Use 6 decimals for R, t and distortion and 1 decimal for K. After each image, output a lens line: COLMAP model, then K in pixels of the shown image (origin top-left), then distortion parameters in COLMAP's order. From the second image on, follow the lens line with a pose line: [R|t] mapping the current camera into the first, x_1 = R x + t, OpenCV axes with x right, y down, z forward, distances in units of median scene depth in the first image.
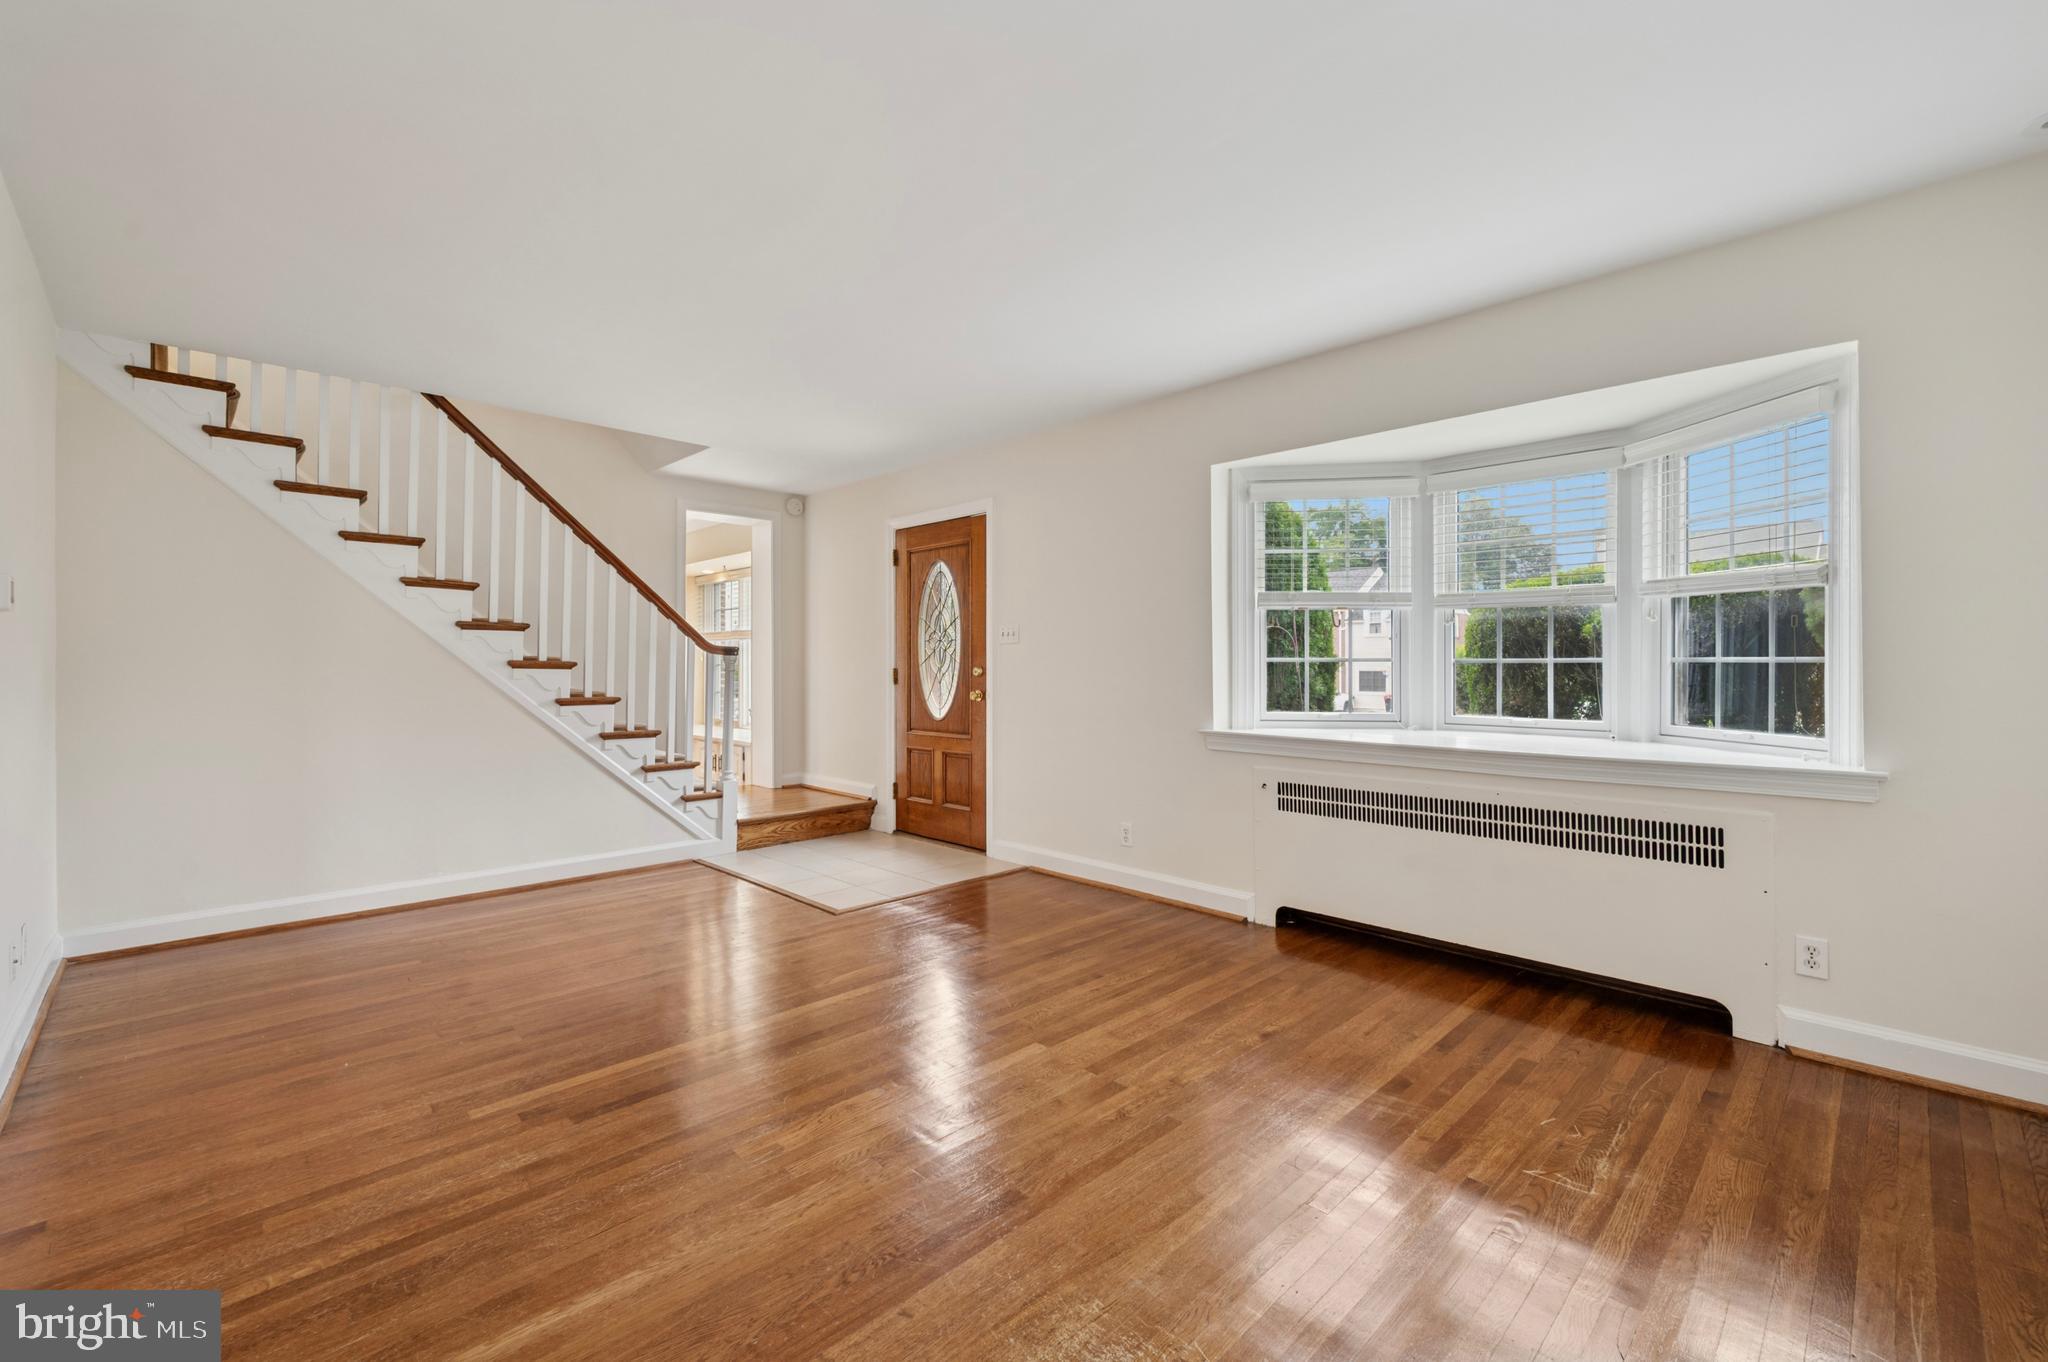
lens RADIAL K [[873.4, 0, 1024.0], [0, 873.4, 681.0], [0, 0, 1]] dist [0.000281, 0.000001]
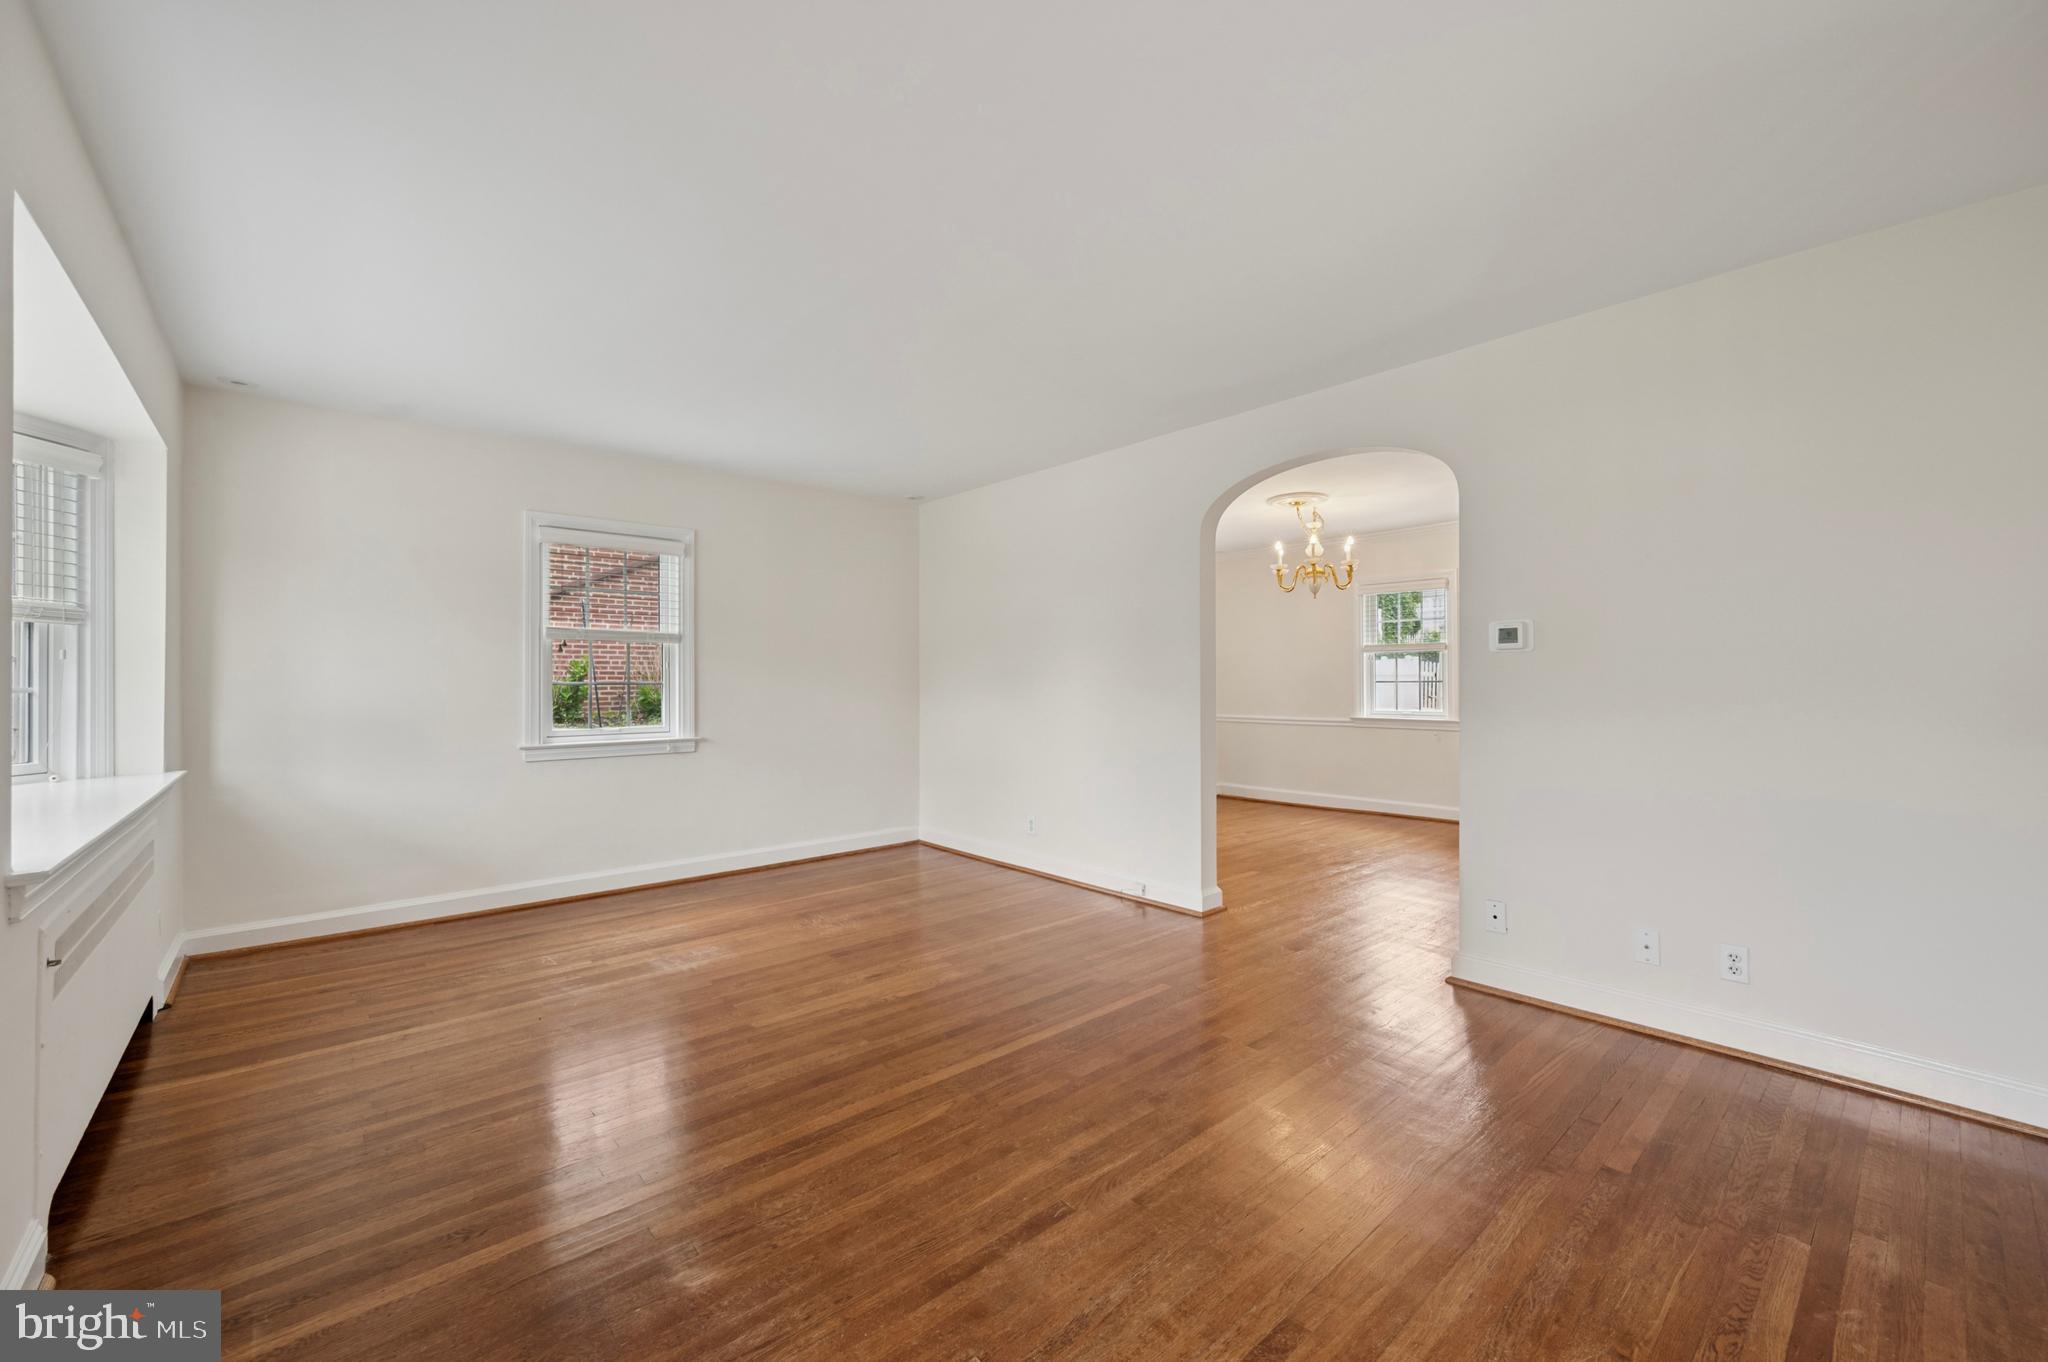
lens RADIAL K [[823.8, 0, 1024.0], [0, 823.8, 681.0], [0, 0, 1]] dist [-0.000545, -0.000073]
pose [[-0.998696, -0.003465, 0.050930, -0.387613], [-0.003393, 0.999993, 0.001504, -0.052308], [-0.050934, 0.001329, -0.998701, 2.004987]]
